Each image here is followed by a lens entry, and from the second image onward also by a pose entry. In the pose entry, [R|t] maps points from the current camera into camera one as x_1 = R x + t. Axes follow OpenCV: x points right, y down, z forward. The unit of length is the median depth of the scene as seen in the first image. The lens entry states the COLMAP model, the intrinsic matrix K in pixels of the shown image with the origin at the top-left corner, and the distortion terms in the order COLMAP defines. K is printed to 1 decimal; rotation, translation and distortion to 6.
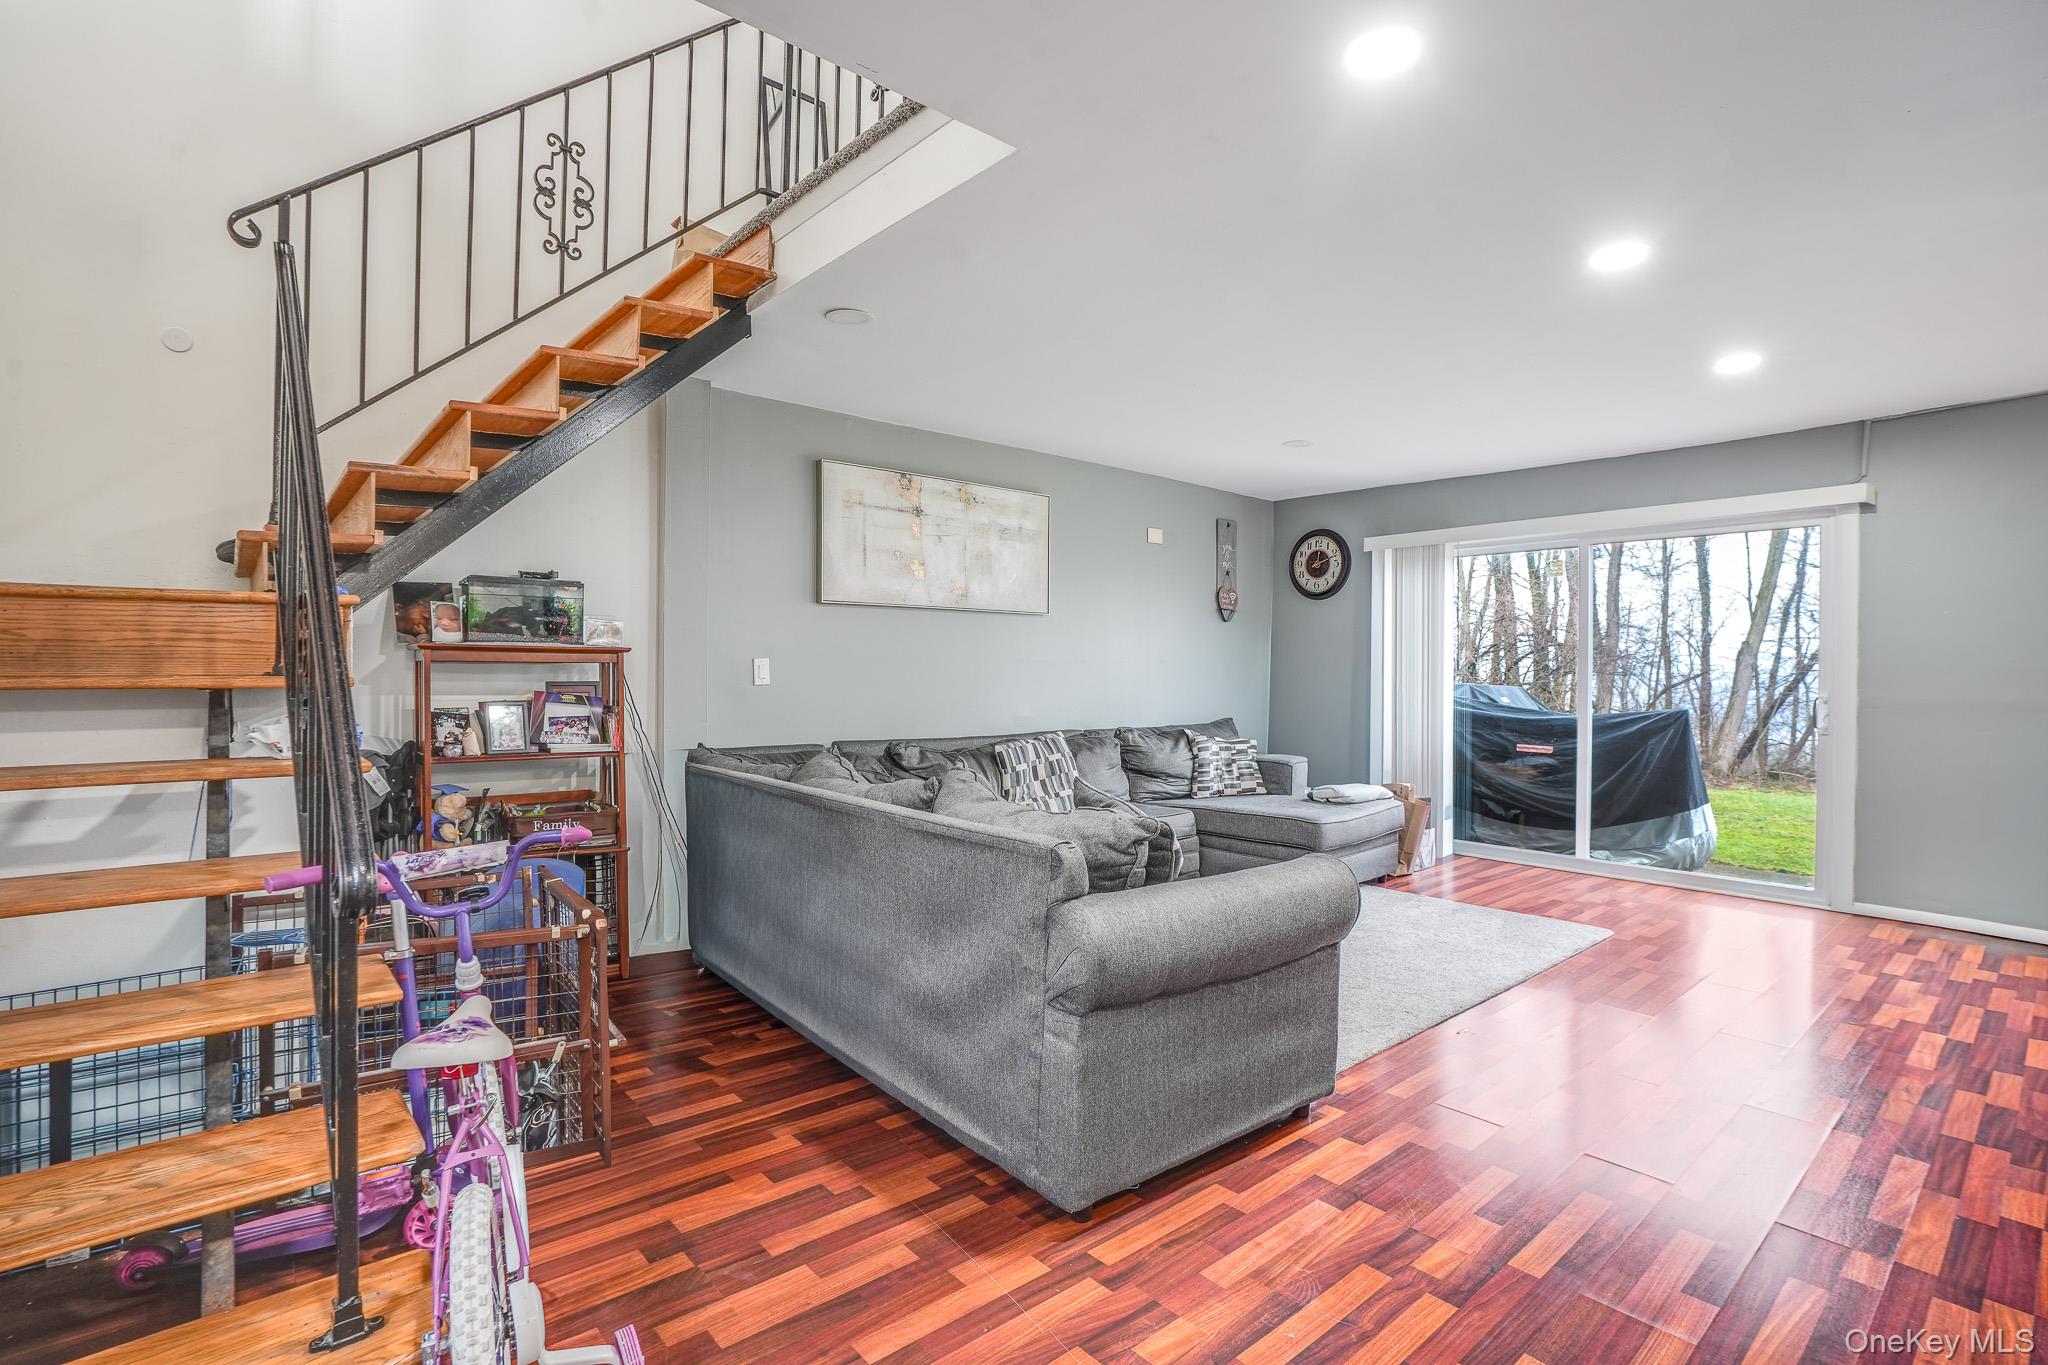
lens RADIAL K [[959.8, 0, 1010.8], [0, 959.8, 669.6], [0, 0, 1]] dist [-0.038867, 0.000347]
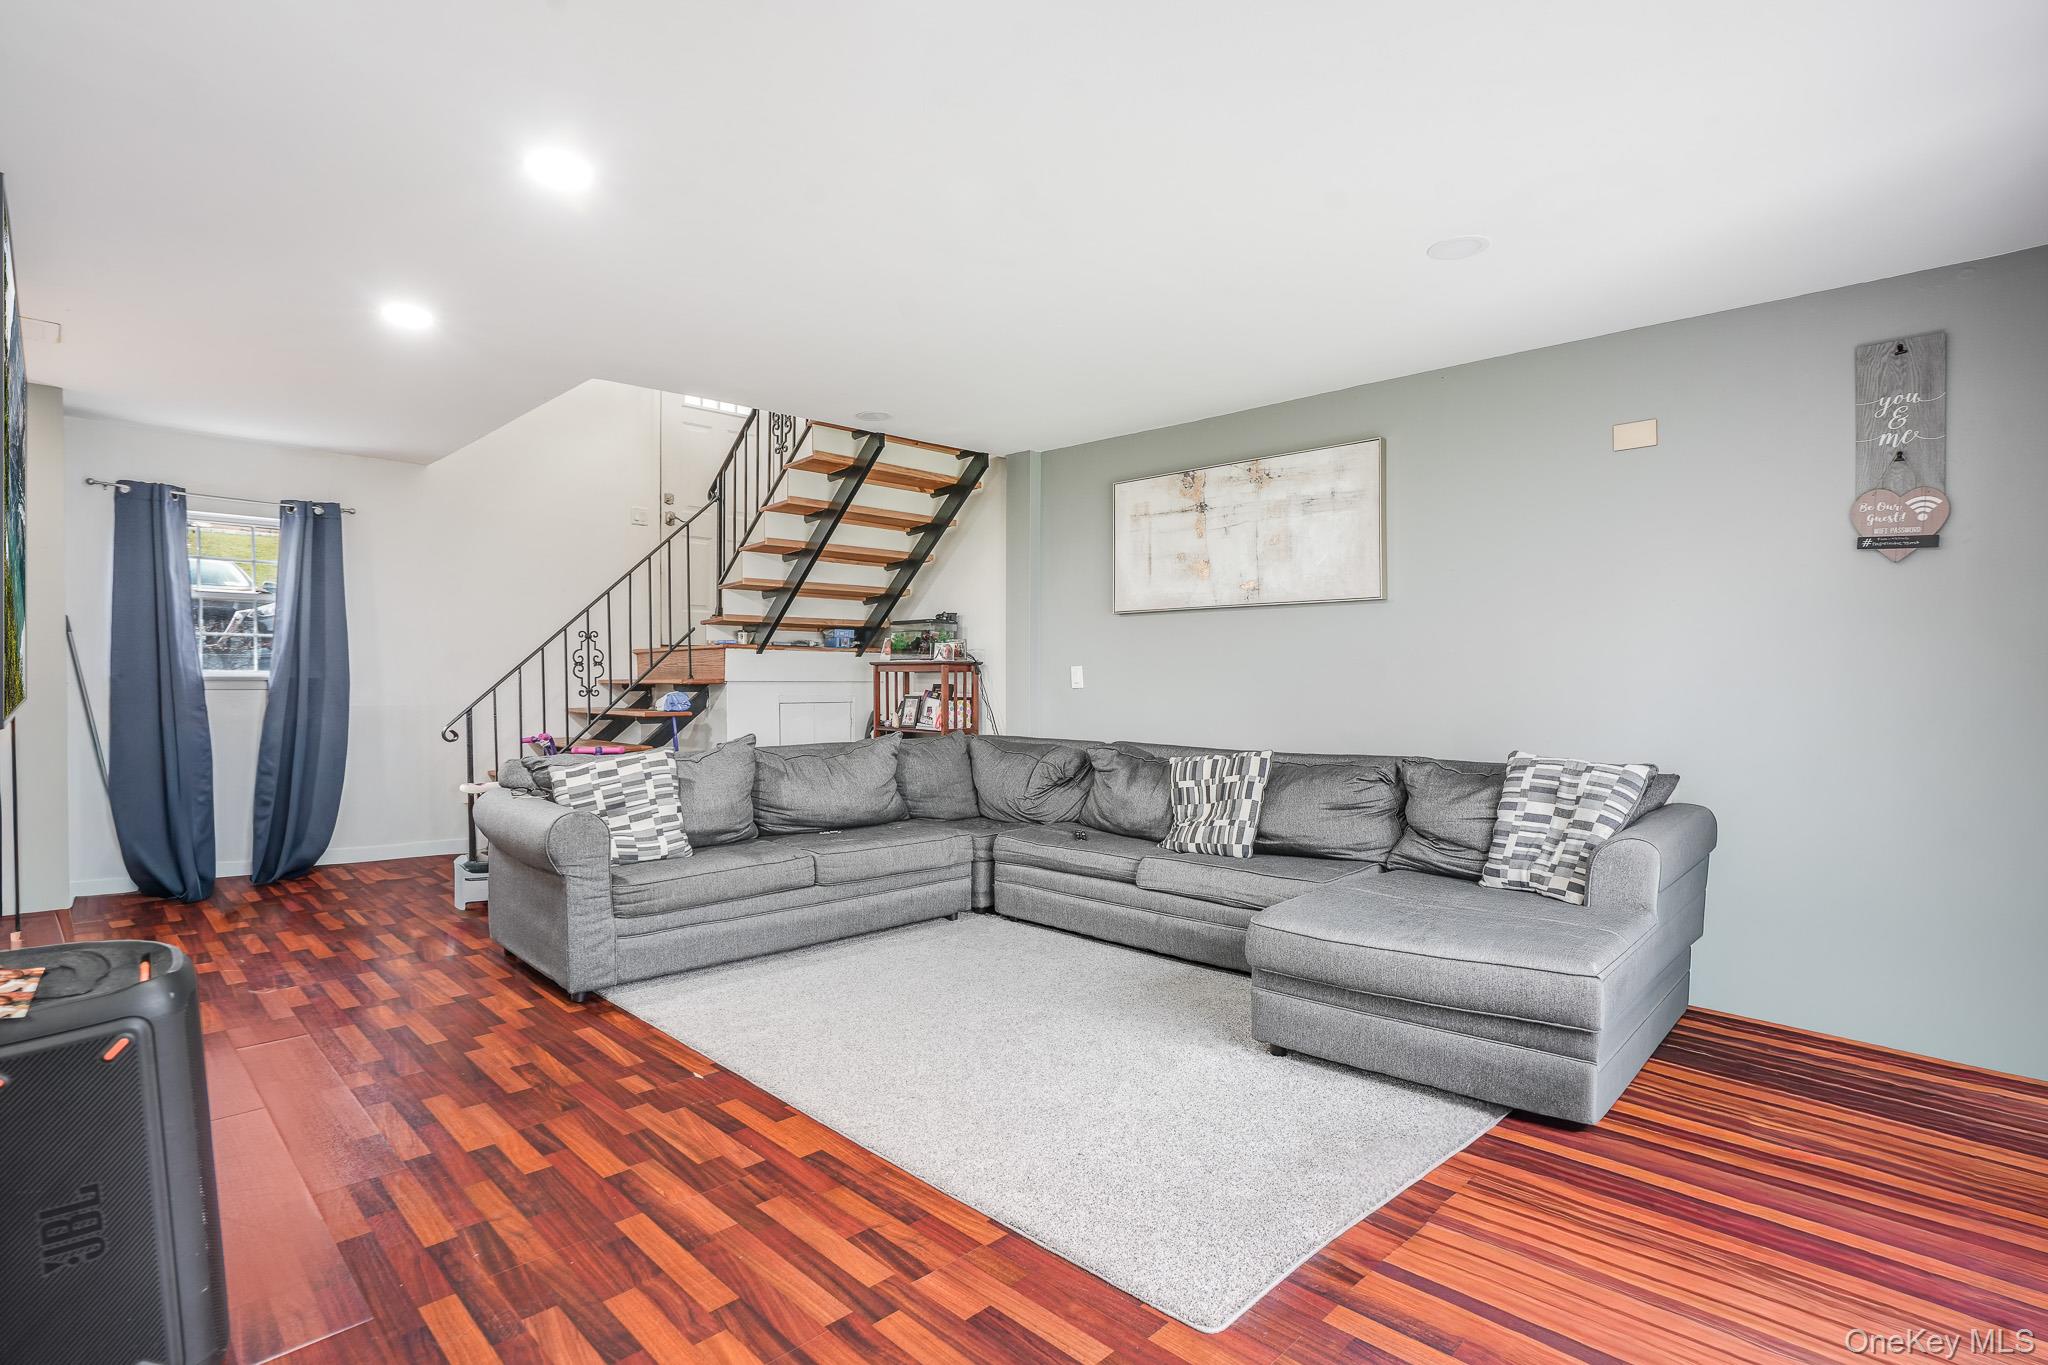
lens RADIAL K [[959.8, 0, 1013.5], [0, 959.8, 698.3], [0, 0, 1]] dist [-0.038867, 0.000347]
pose [[0.112169, 0.020770, -0.993472, 0.821323], [0.003020, 0.999770, 0.021243, 0.003679], [0.993685, -0.005383, 0.112081, 0.700844]]
